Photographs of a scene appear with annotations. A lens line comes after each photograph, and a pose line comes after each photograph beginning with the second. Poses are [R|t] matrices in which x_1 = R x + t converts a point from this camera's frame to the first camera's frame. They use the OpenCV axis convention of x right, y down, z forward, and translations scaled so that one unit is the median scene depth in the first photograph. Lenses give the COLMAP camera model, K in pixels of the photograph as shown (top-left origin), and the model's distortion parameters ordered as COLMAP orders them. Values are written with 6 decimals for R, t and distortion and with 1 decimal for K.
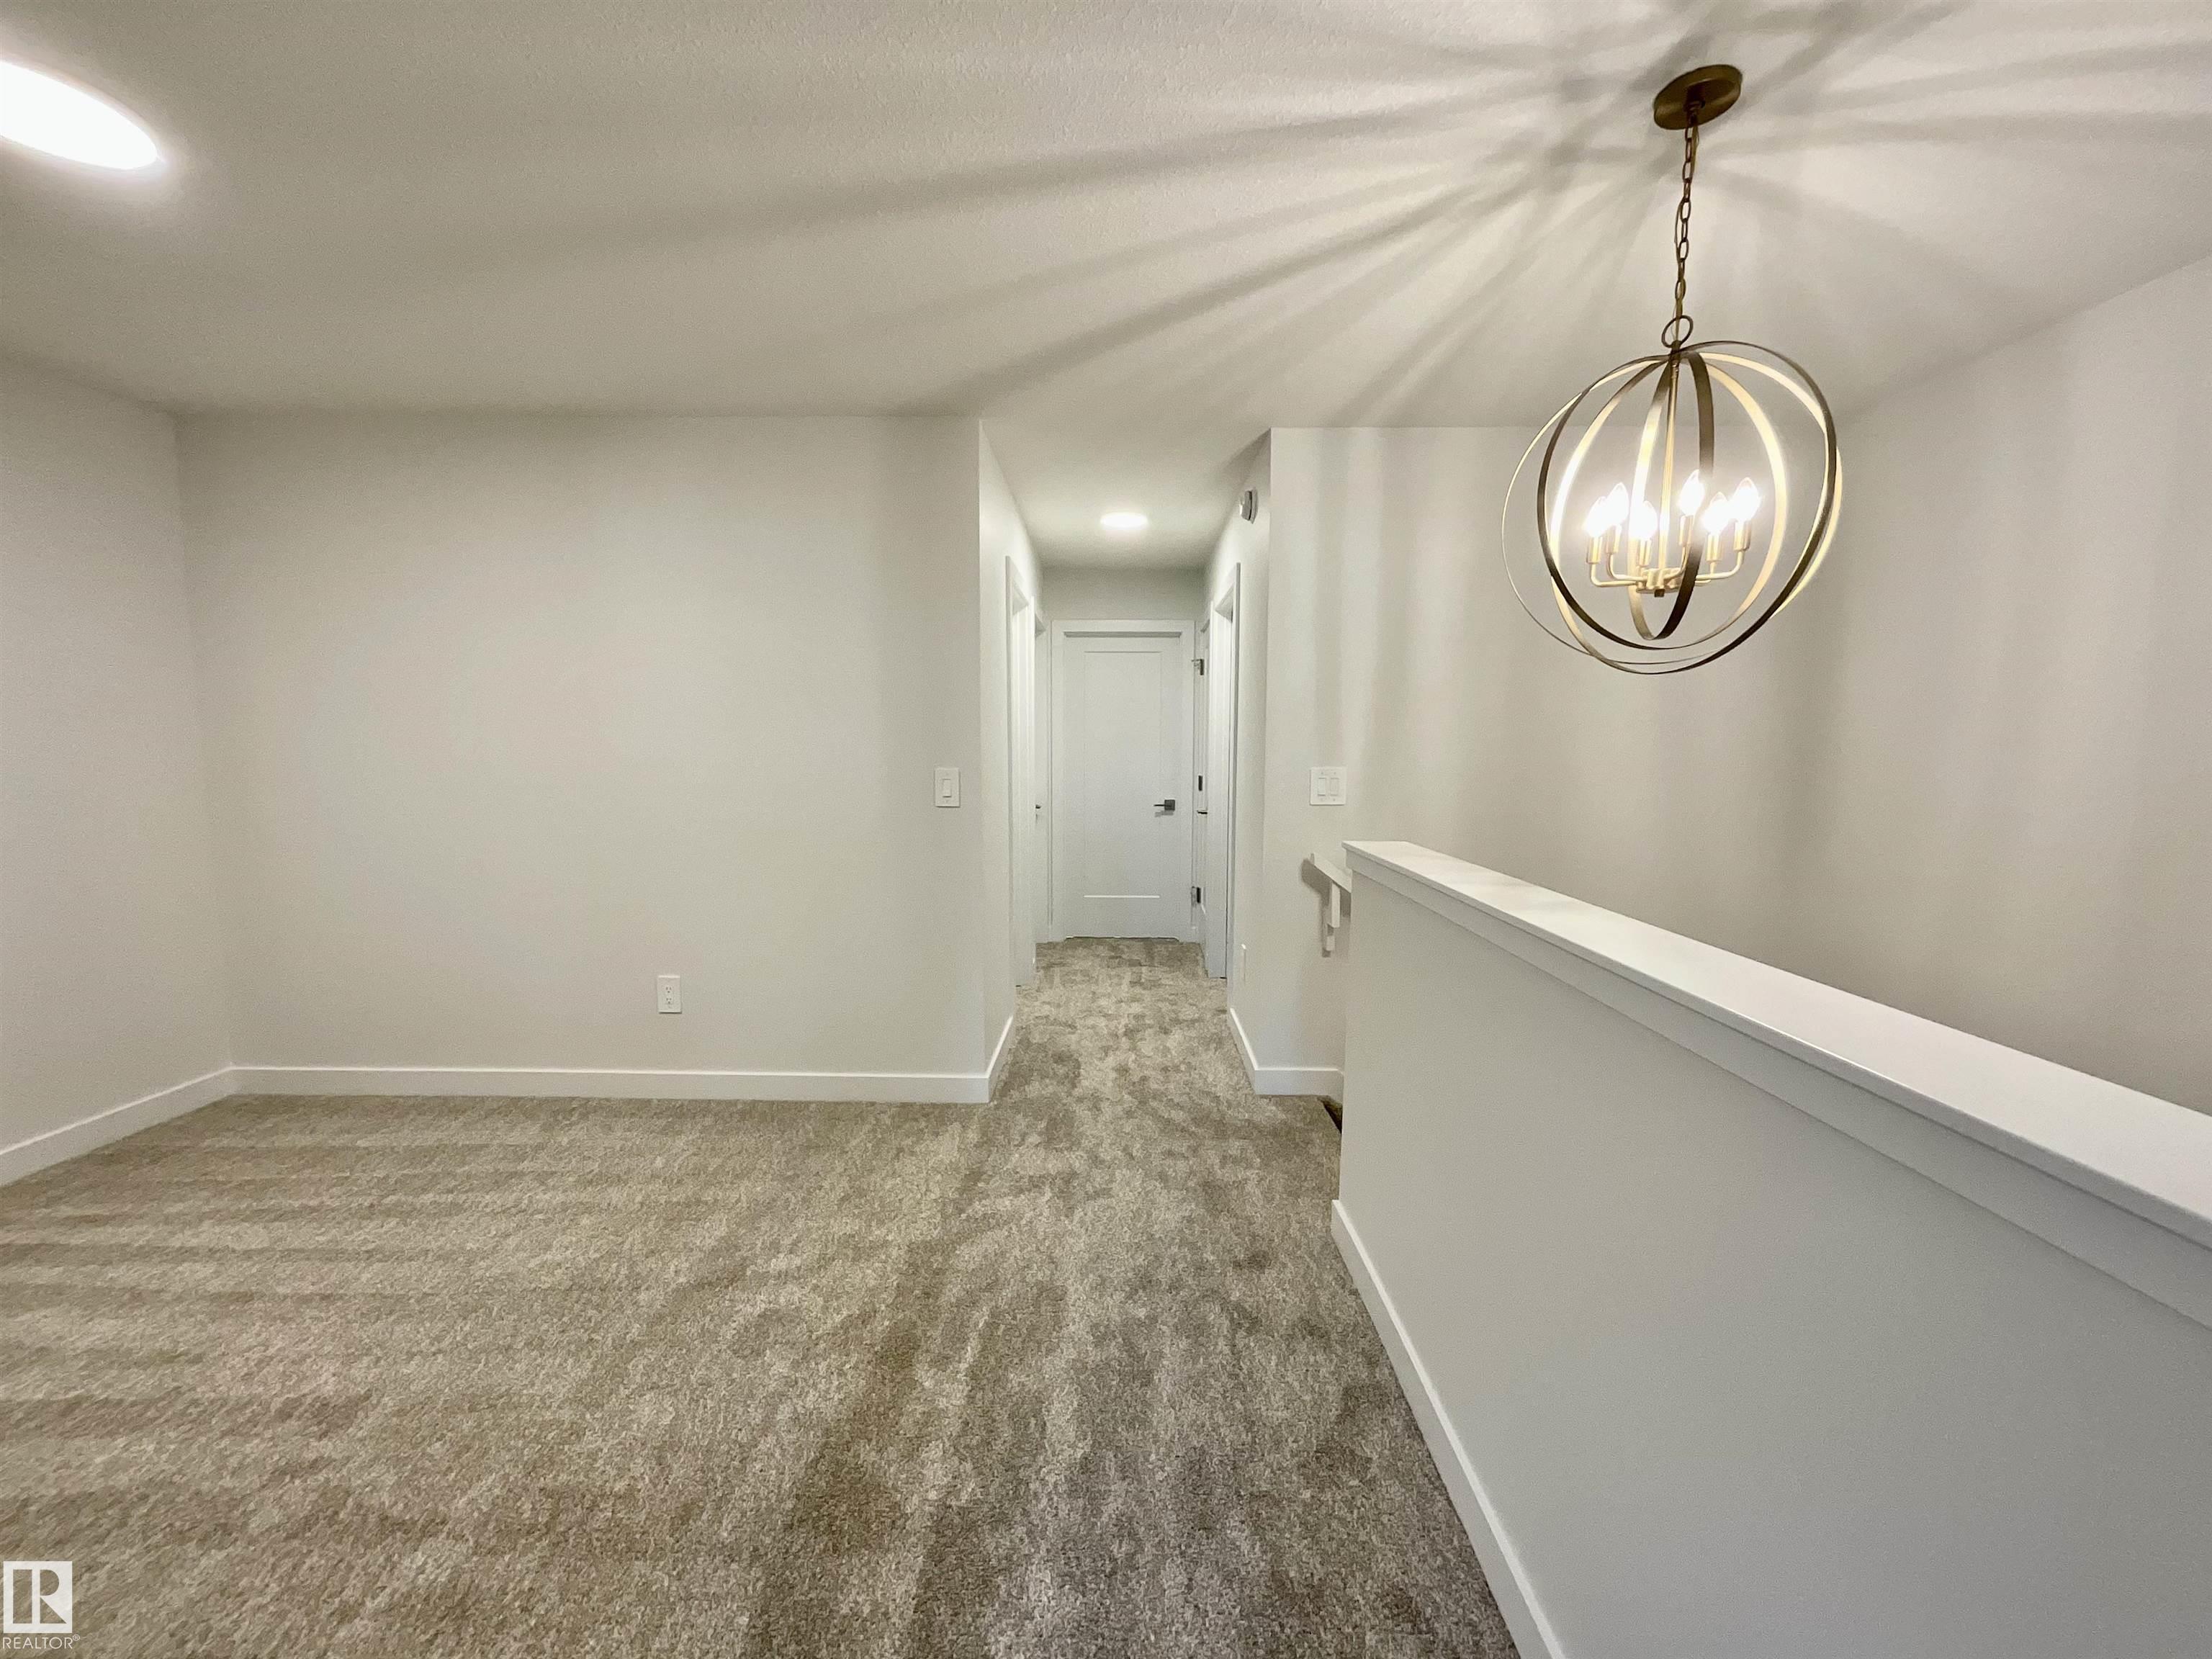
lens RADIAL K [[892.9, 0, 1098.1], [0, 892.9, 833.6], [0, 0, 1]] dist [-0.000491, -0.000047]
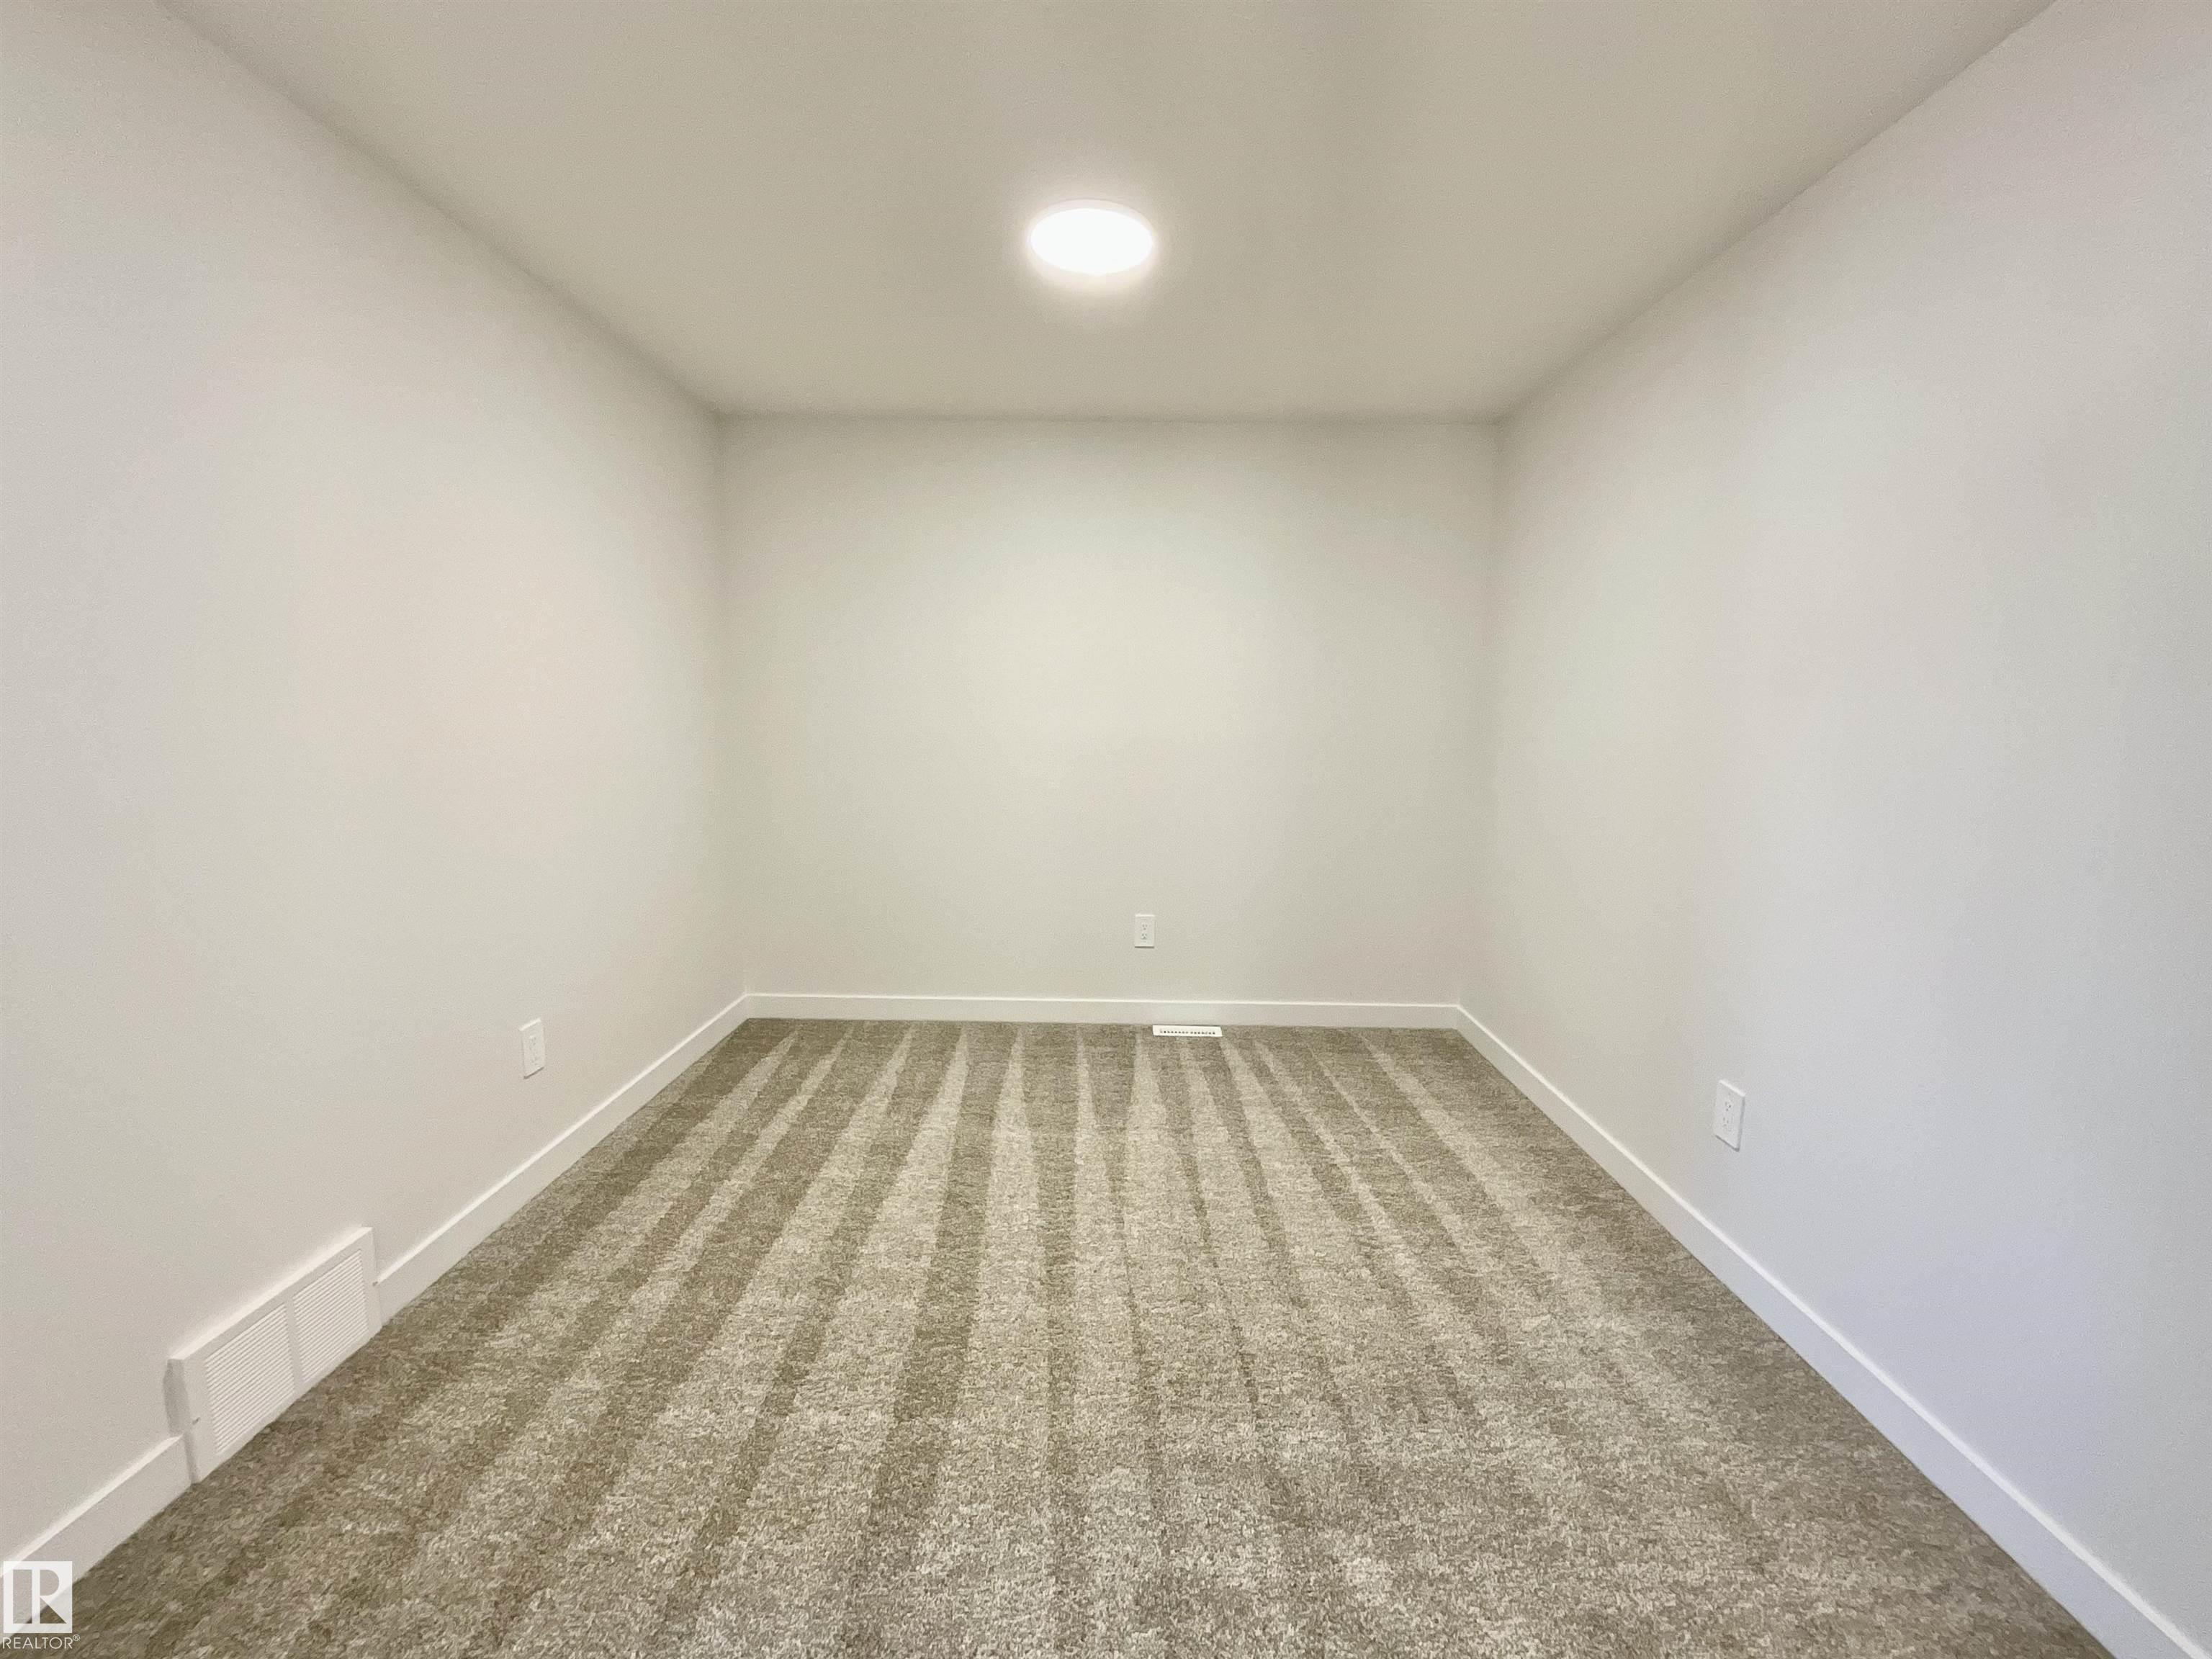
lens RADIAL K [[892.9, 0, 1098.1], [0, 892.9, 833.6], [0, 0, 1]] dist [-0.000491, -0.000047]
pose [[0.008926, 0.130080, -0.991463, 0.151594], [-0.109198, 0.985700, 0.128341, -0.061500], [0.993980, 0.107121, 0.023003, 0.634780]]
